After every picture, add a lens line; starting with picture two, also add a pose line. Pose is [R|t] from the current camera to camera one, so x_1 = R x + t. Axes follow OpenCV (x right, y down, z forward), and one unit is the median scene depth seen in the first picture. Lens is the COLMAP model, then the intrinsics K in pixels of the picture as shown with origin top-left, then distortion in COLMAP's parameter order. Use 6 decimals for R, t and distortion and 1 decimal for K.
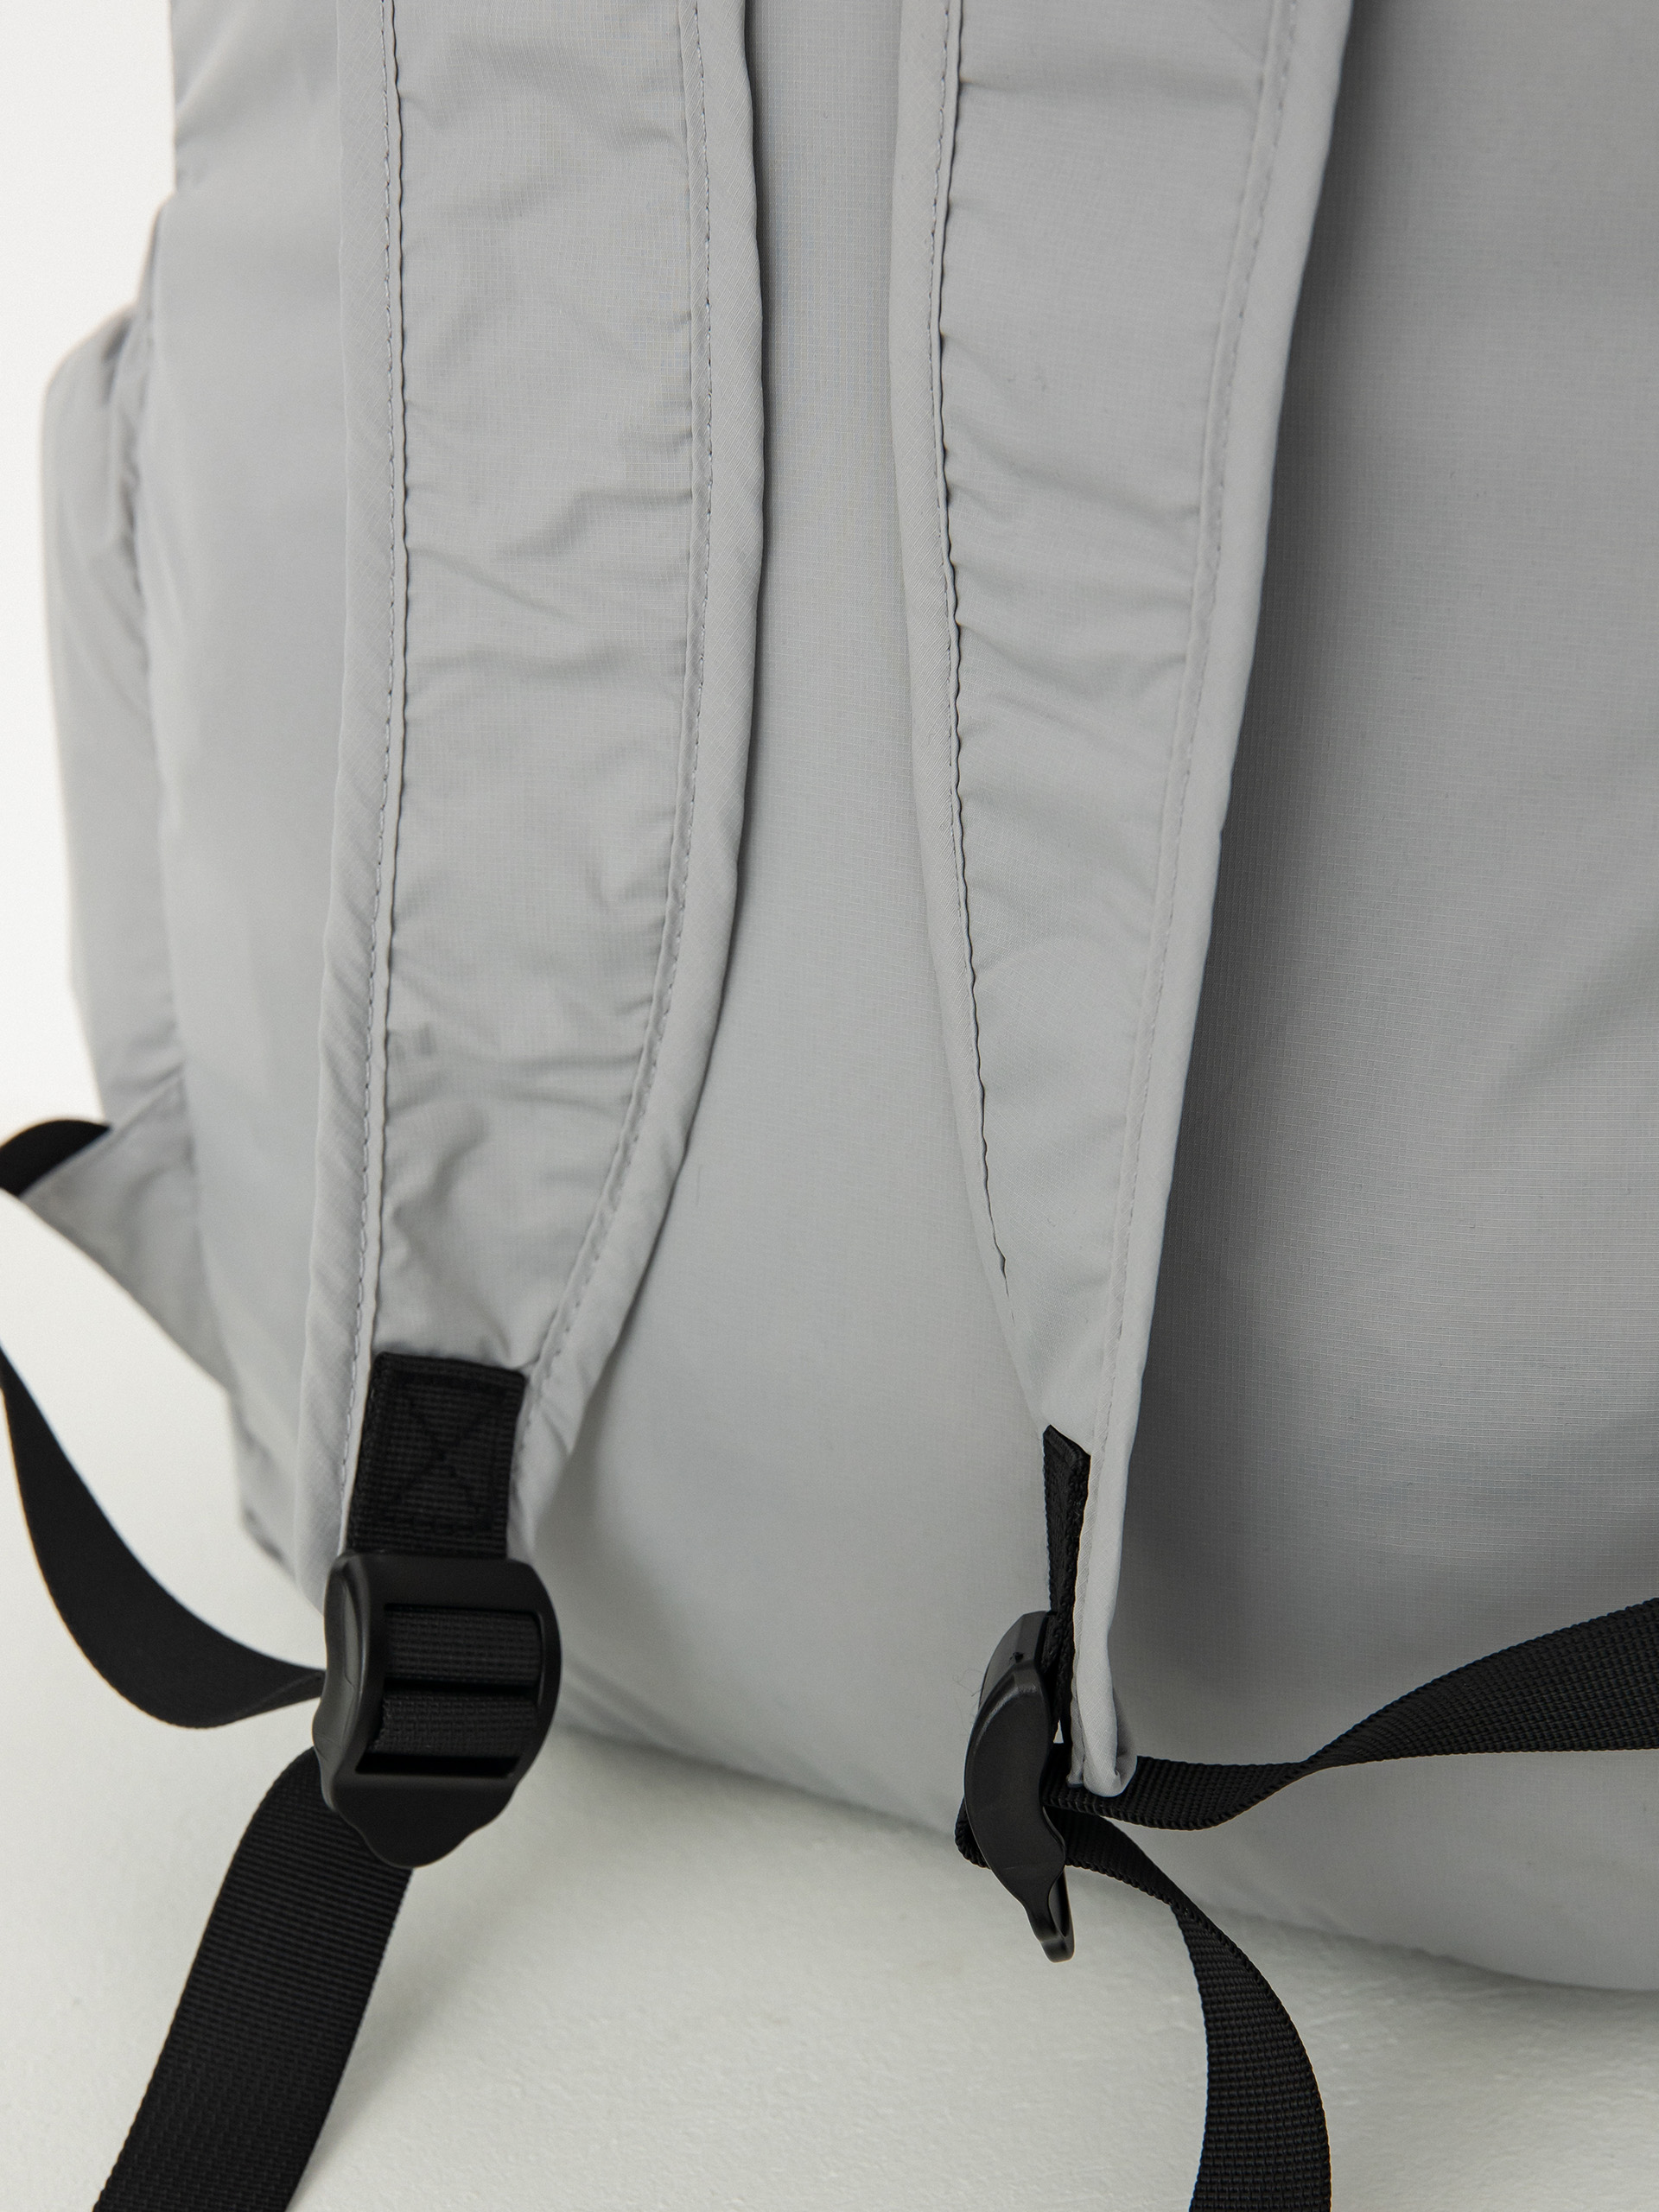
lens RADIAL K [[3558.0, 0, 828.1], [0, 3558.0, 1104.0], [0, 0, 1]] dist [-0.218041, 0.000000]
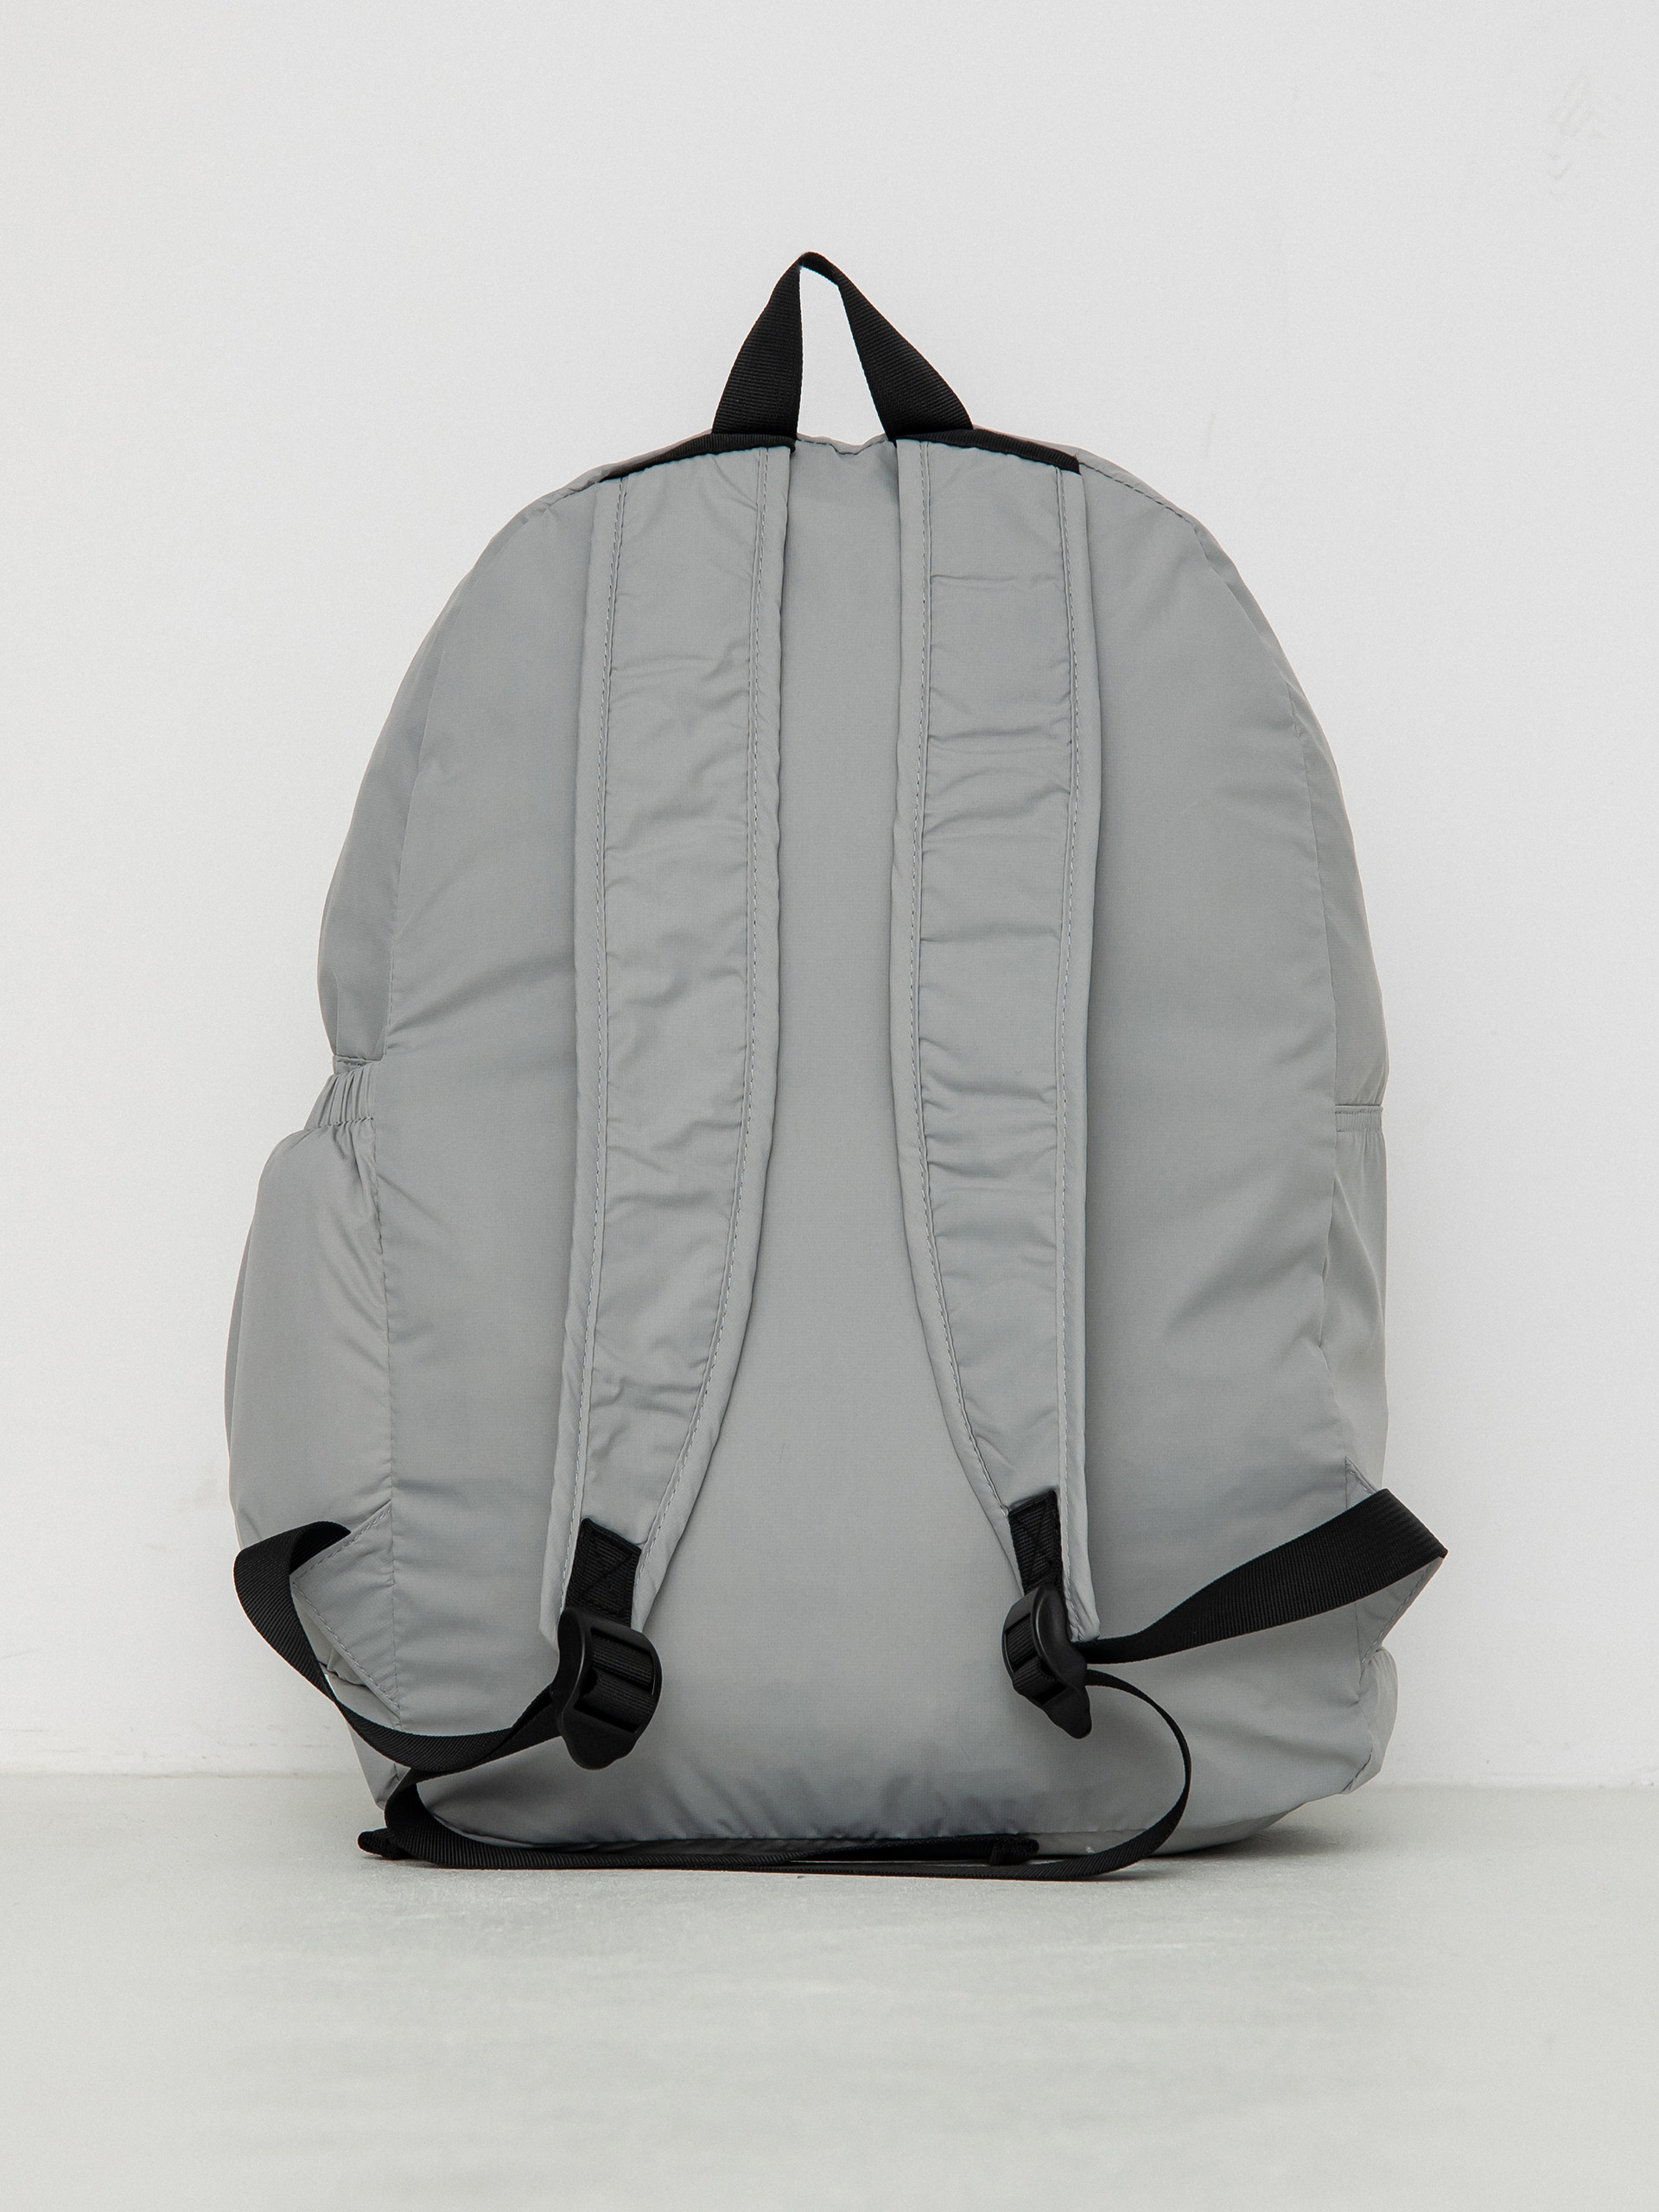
lens RADIAL K [[4341.1, 0, 830.3], [0, 4341.1, 1104.5], [0, 0, 1]] dist [-0.006301, 0.000000]
pose [[0.995910, 0.008225, 0.089974, -0.218237], [0.013468, 0.971208, -0.237853, 0.459837], [-0.089340, 0.238091, 0.967125, -1.648156]]
